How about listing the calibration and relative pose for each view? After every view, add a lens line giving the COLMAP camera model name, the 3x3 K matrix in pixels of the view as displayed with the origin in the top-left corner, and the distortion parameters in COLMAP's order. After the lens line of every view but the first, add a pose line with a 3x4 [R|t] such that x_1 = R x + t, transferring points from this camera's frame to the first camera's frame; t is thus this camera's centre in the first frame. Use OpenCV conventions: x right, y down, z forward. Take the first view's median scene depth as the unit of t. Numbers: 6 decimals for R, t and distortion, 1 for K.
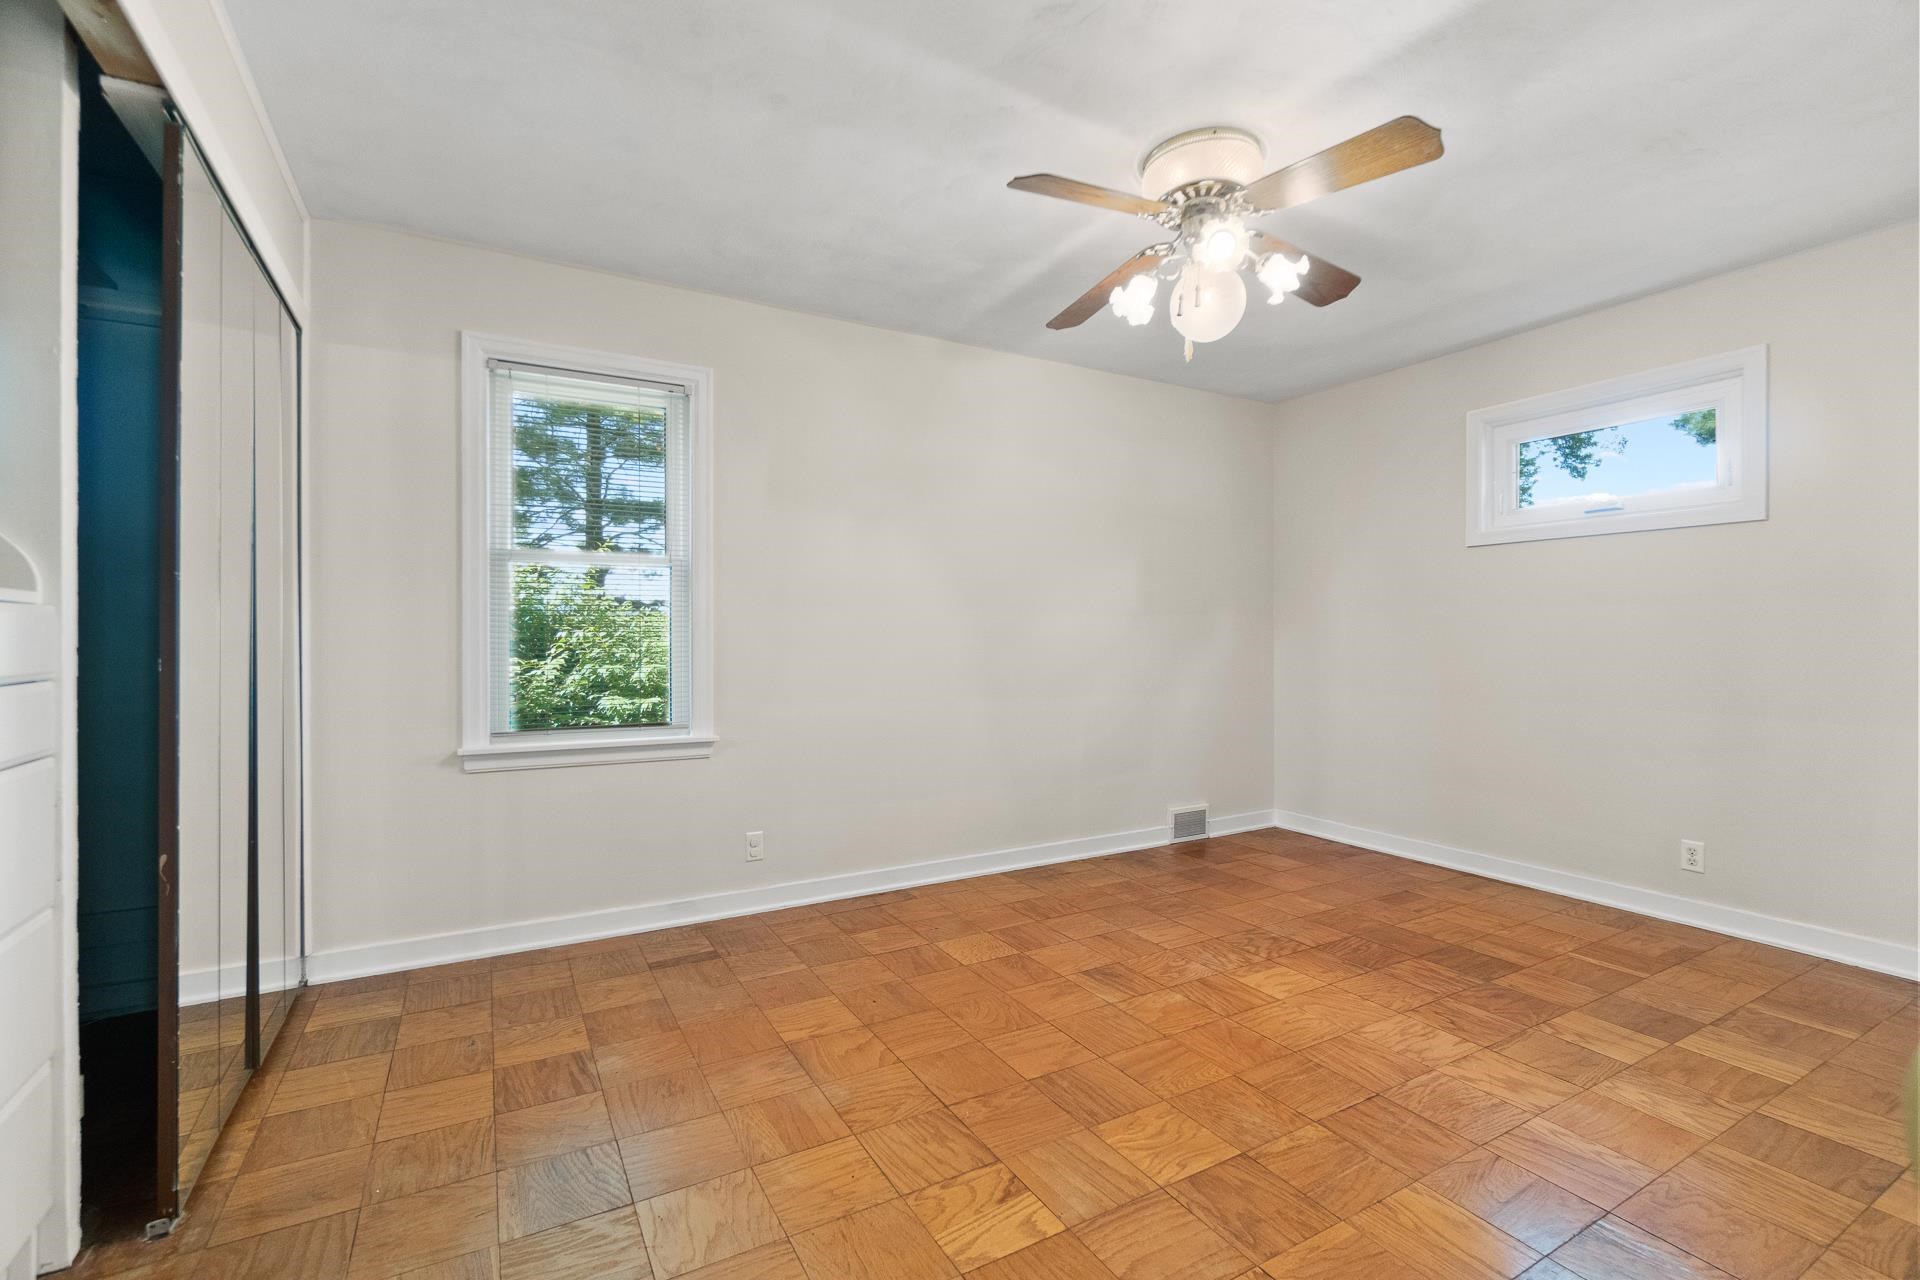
lens RADIAL K [[829.8, 0, 929.8], [0, 829.8, 640.8], [0, 0, 1]] dist [0.002191, 0.000545]
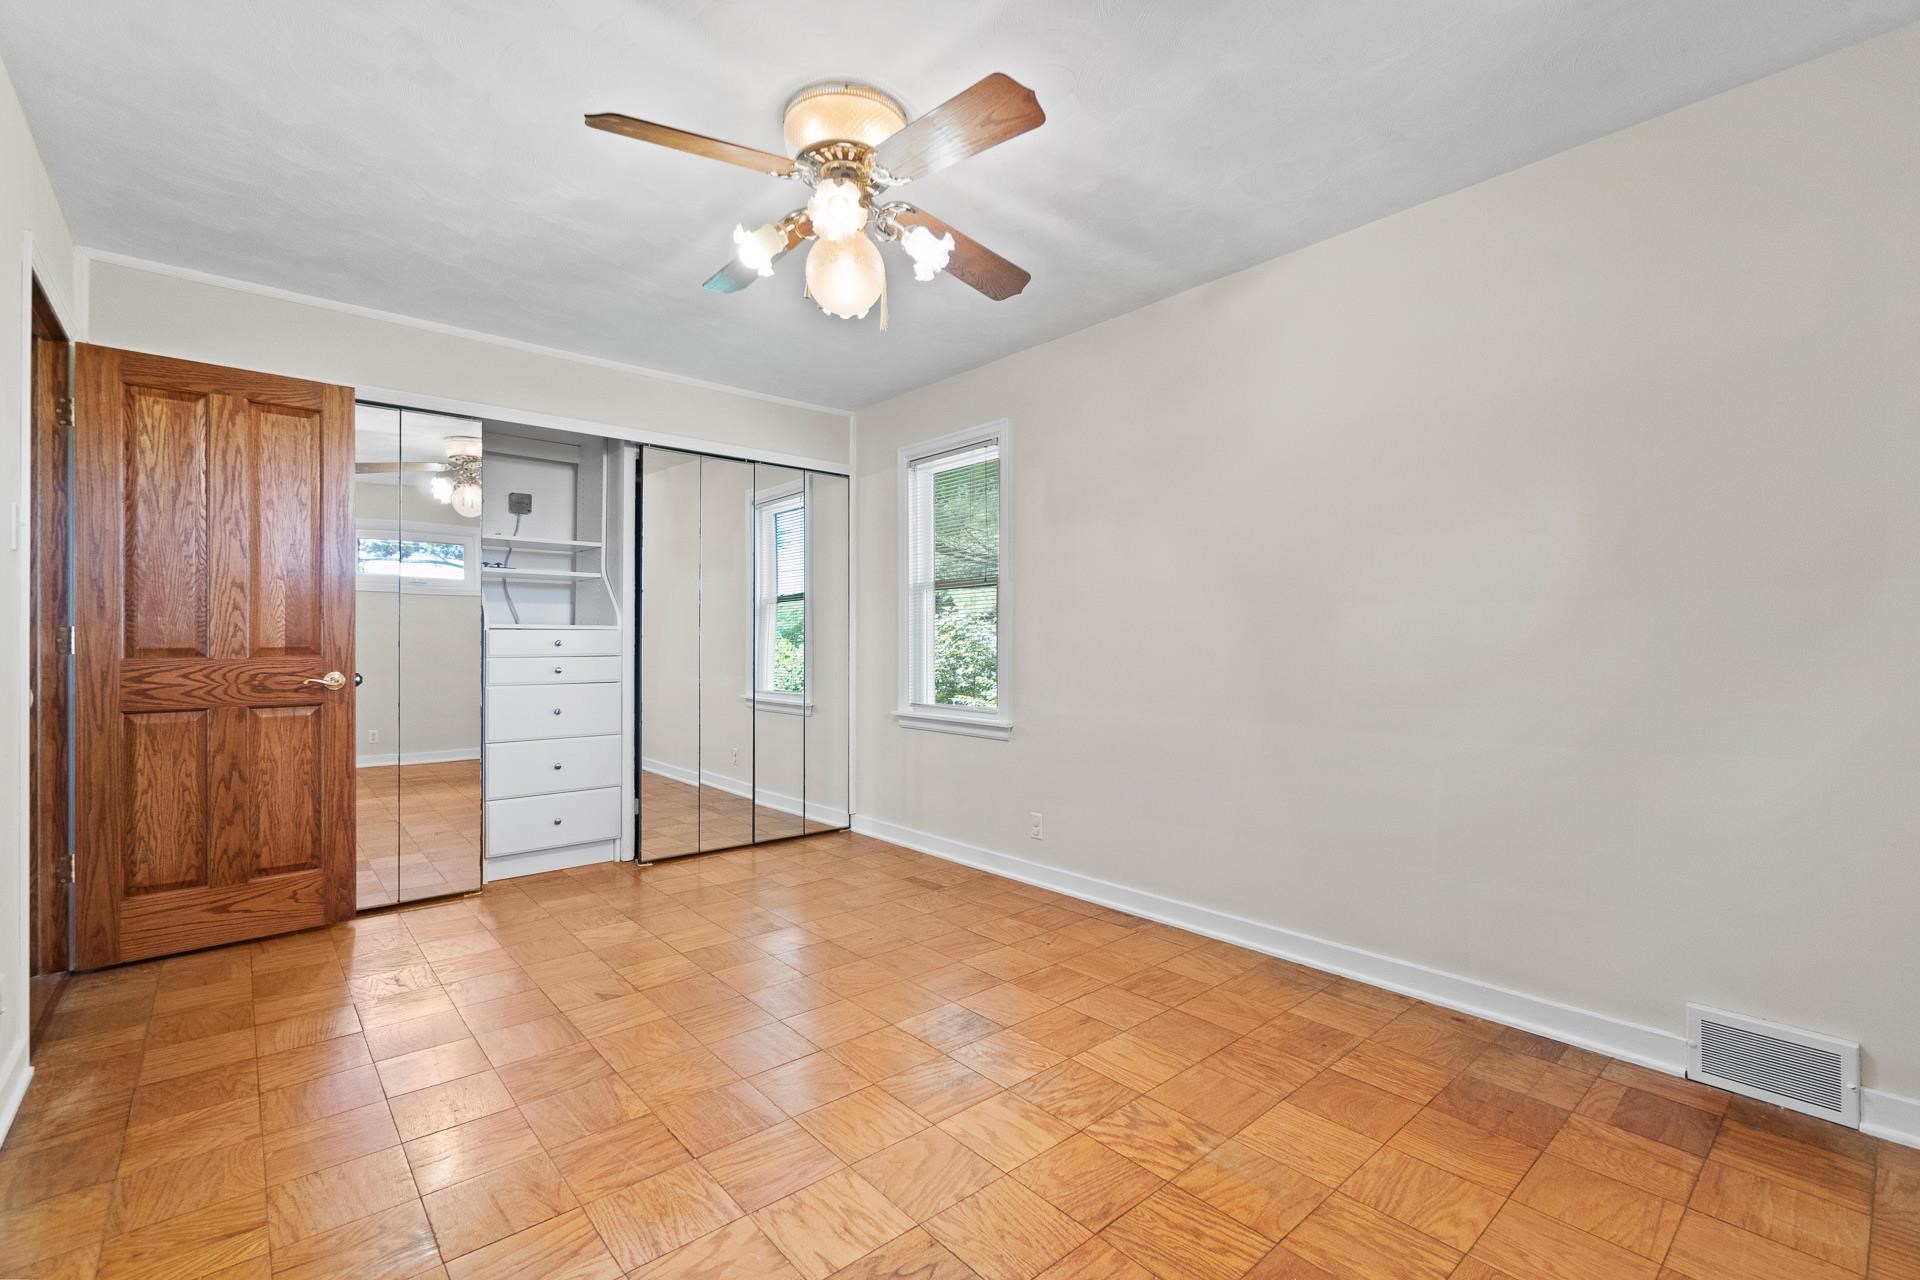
lens RADIAL K [[829.8, 0, 931.1], [0, 829.8, 643.4], [0, 0, 1]] dist [0.002191, 0.000545]
pose [[0.198393, -0.001788, -0.980121, 0.922166], [0.000119, 0.999998, -0.001800, 0.002596], [0.980123, 0.000241, 0.198393, 0.681303]]
